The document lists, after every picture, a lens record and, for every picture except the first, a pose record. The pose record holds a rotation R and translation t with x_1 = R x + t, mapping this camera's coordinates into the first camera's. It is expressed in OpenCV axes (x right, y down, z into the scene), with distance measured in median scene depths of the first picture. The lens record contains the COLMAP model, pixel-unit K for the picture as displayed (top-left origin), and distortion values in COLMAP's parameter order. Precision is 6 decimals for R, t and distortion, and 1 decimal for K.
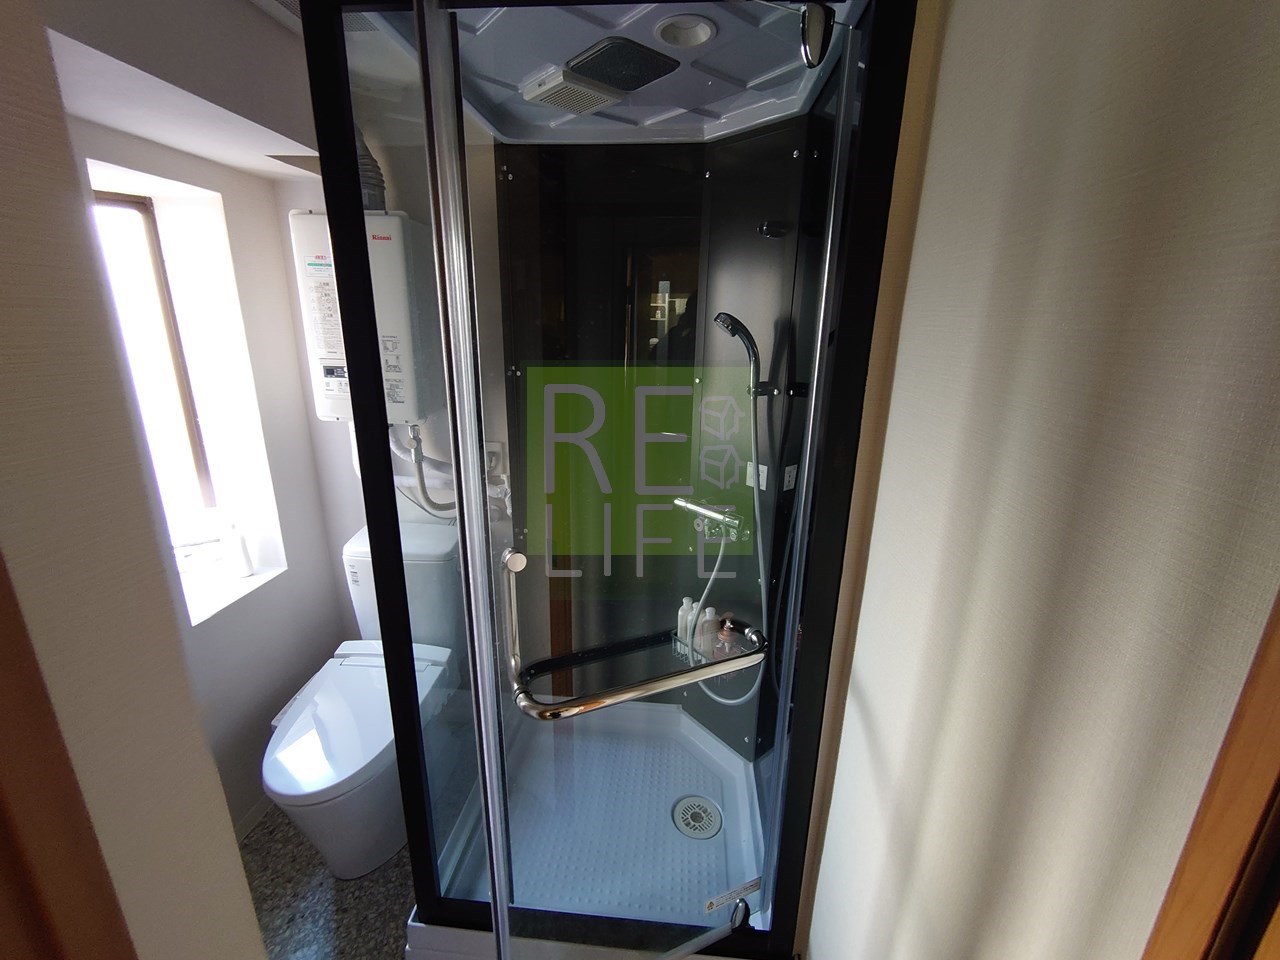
lens RADIAL K [[557.4, 0, 642.2], [0, 557.4, 475.2], [0, 0, 1]] dist [0.002354, -0.002473]
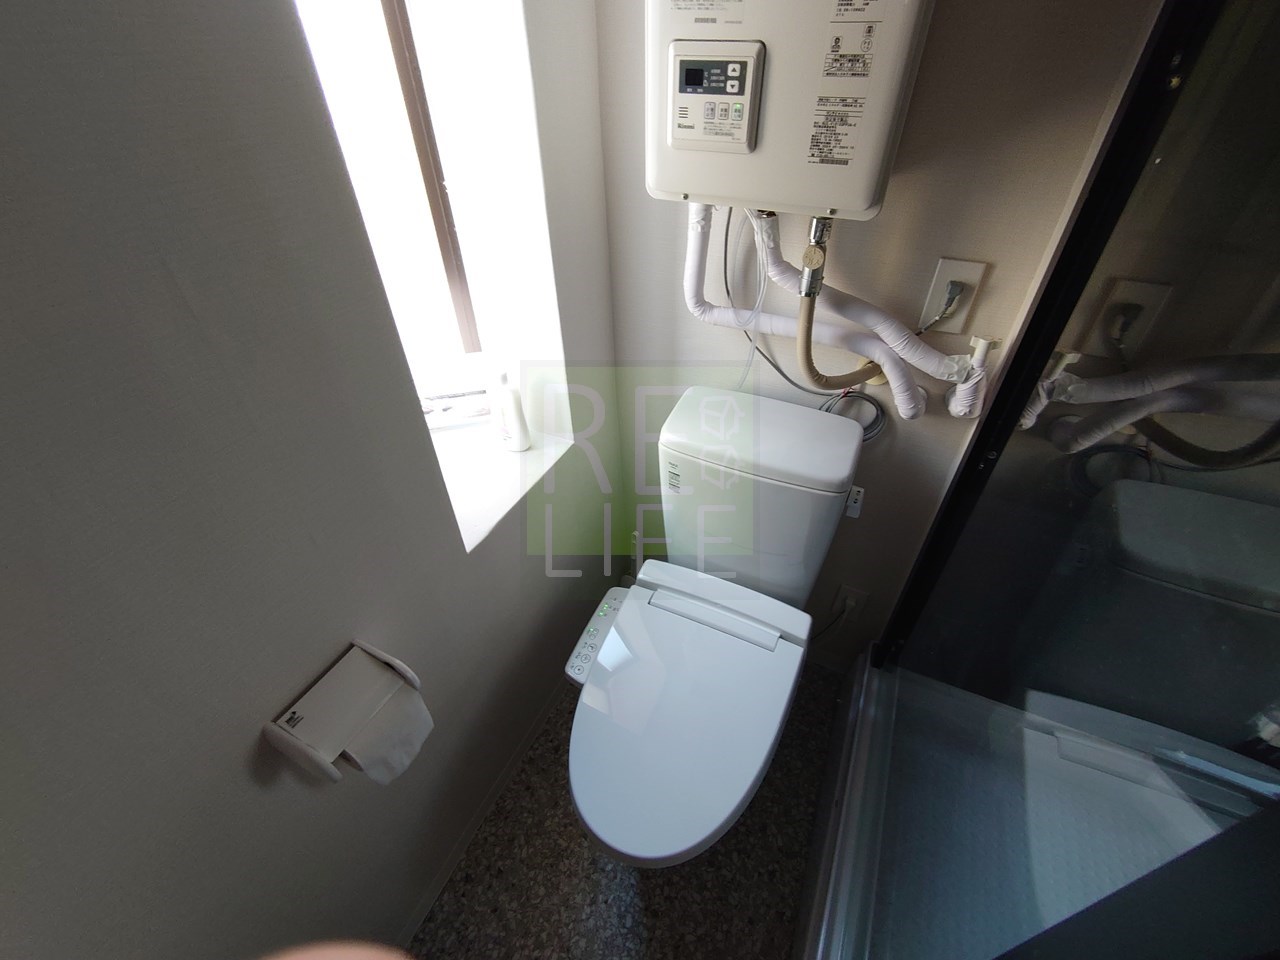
lens RADIAL K [[557.4, 0, 643.2], [0, 557.4, 484.6], [0, 0, 1]] dist [0.002354, -0.002473]
pose [[0.938516, 0.199879, -0.281489, -0.408077], [-0.069453, 0.907996, 0.413181, -0.073718], [0.338177, -0.368227, 0.866052, 0.491848]]
